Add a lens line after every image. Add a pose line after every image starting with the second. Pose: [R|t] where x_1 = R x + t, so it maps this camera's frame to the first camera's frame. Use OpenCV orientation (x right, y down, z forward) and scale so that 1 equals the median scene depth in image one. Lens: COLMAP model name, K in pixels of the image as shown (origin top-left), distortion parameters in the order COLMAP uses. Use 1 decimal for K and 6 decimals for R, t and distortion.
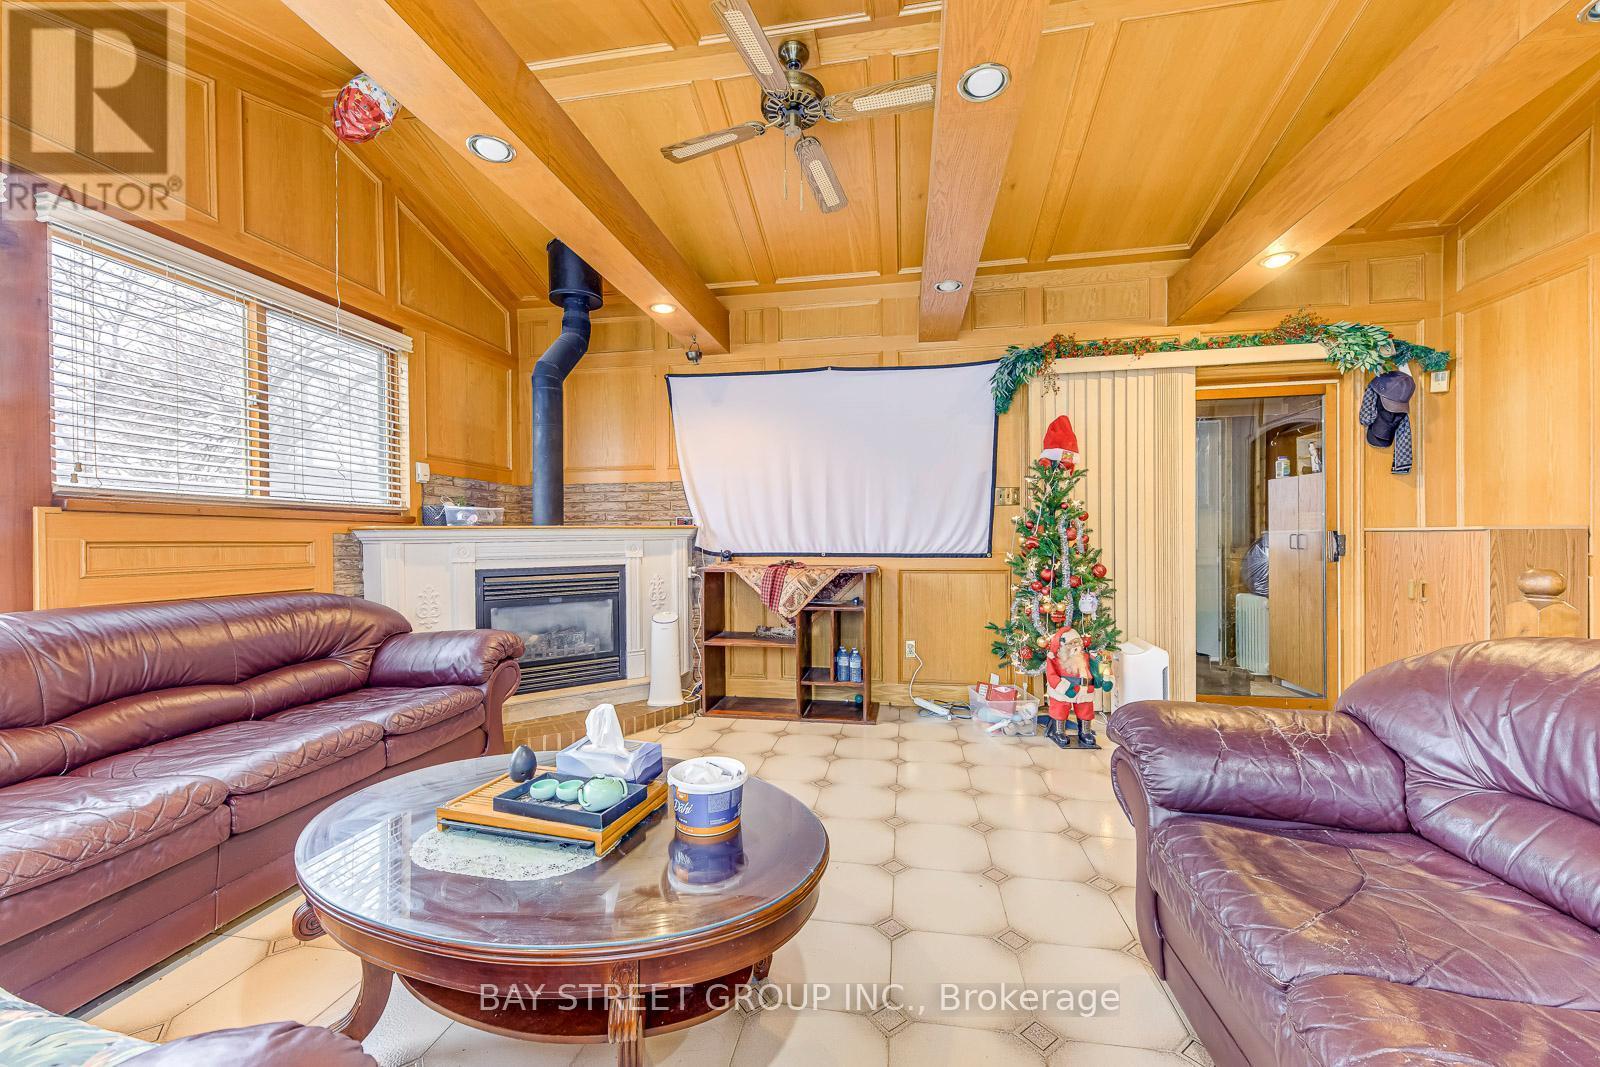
lens RADIAL K [[619.9, 0, 800.7], [0, 619.9, 539.4], [0, 0, 1]] dist [-0.000577, -0.000088]
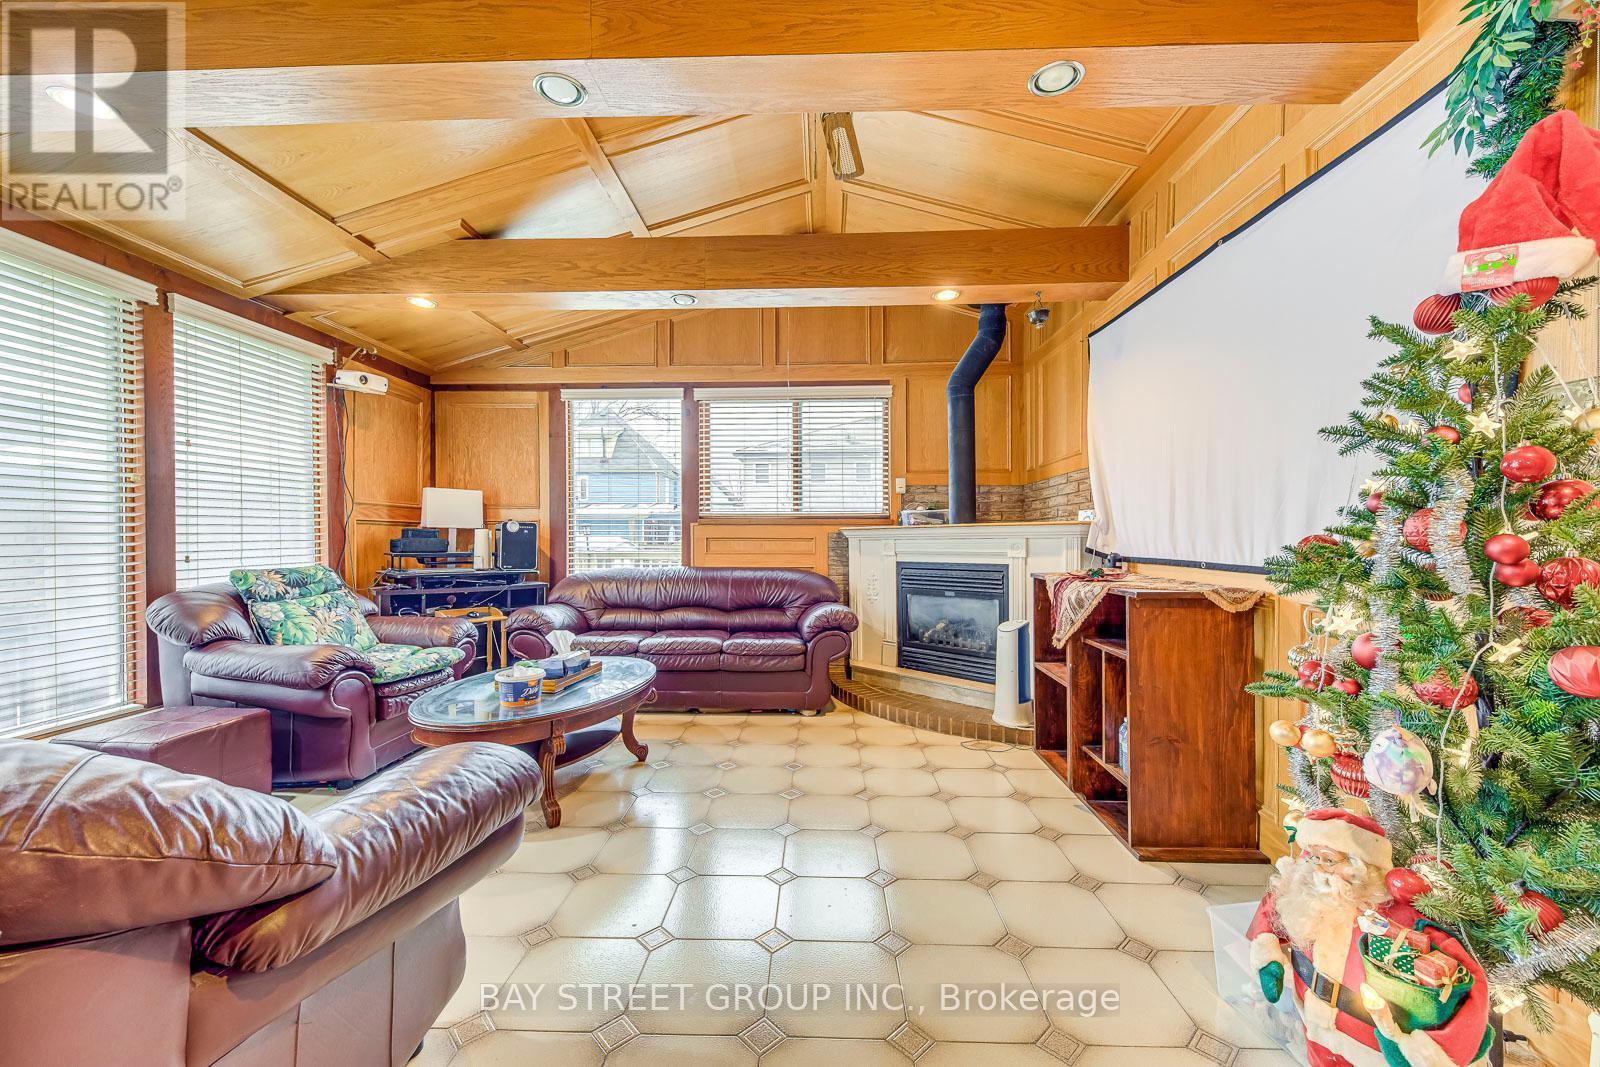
lens RADIAL K [[619.9, 0, 800.7], [0, 619.9, 539.4], [0, 0, 1]] dist [-0.000577, -0.000088]
pose [[0.140608, 0.006084, -0.990047, 0.644069], [-0.001425, 0.999981, 0.005943, -0.002288], [0.990064, 0.000575, 0.140614, 0.606951]]
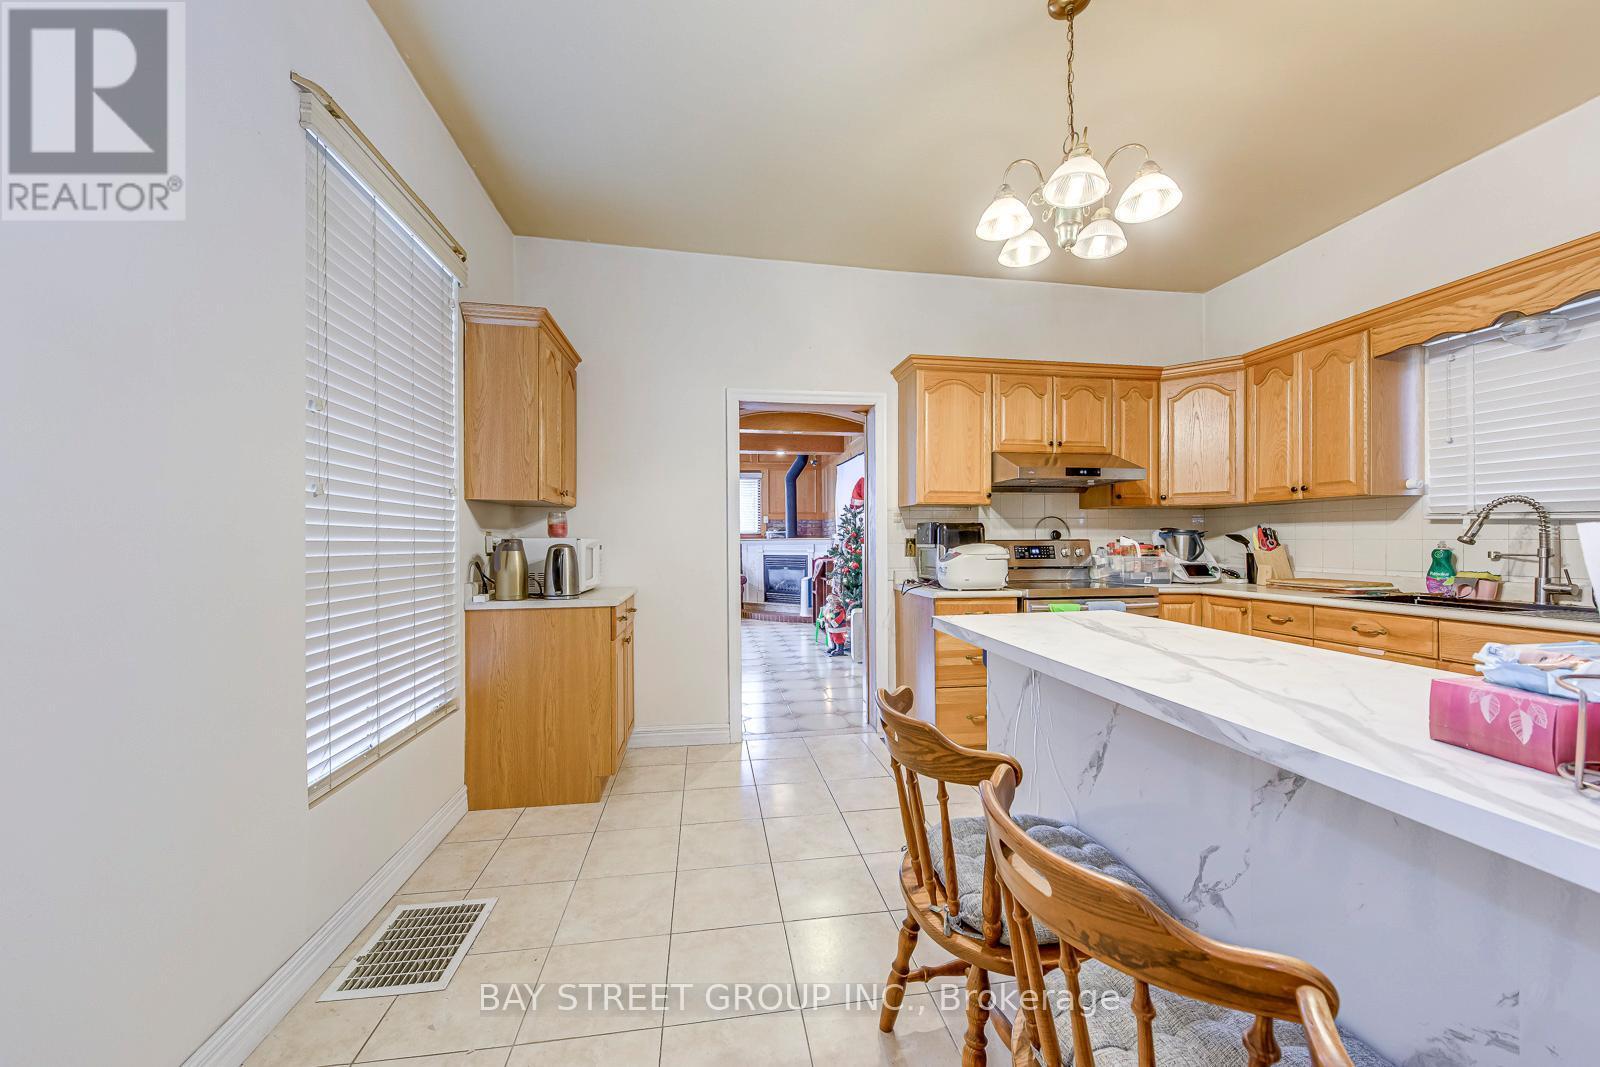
lens RADIAL K [[597.8, 0, 797.0], [0, 597.8, 538.5], [0, 0, 1]] dist [0.001181, -0.000059]
pose [[0.319452, 0.001946, -0.947601, 2.060400], [-0.001316, 0.999998, 0.001610, -0.029296], [0.947602, 0.000733, 0.319454, 0.248875]]
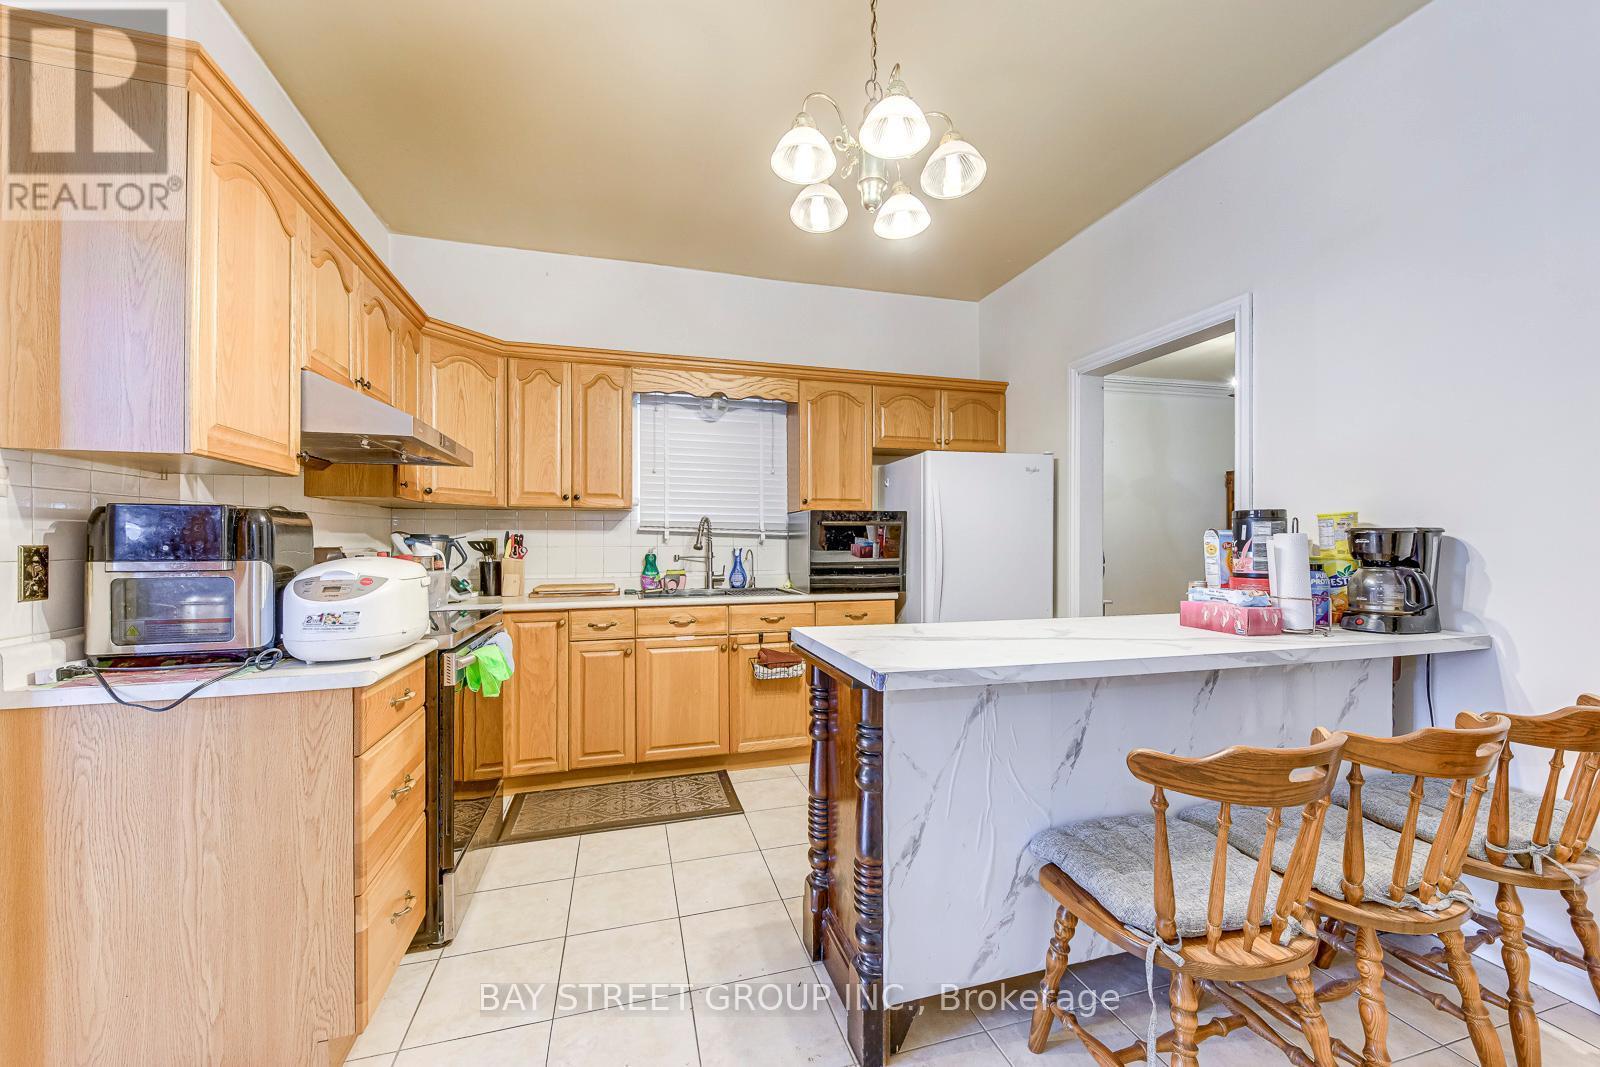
lens RADIAL K [[619.9, 0, 800.7], [0, 619.9, 539.4], [0, 0, 1]] dist [-0.000577, -0.000088]
pose [[0.897816, 0.005768, 0.440333, 1.346702], [-0.001589, 0.999950, -0.009858, -0.029839], [-0.440368, 0.008151, 0.897781, 0.243980]]
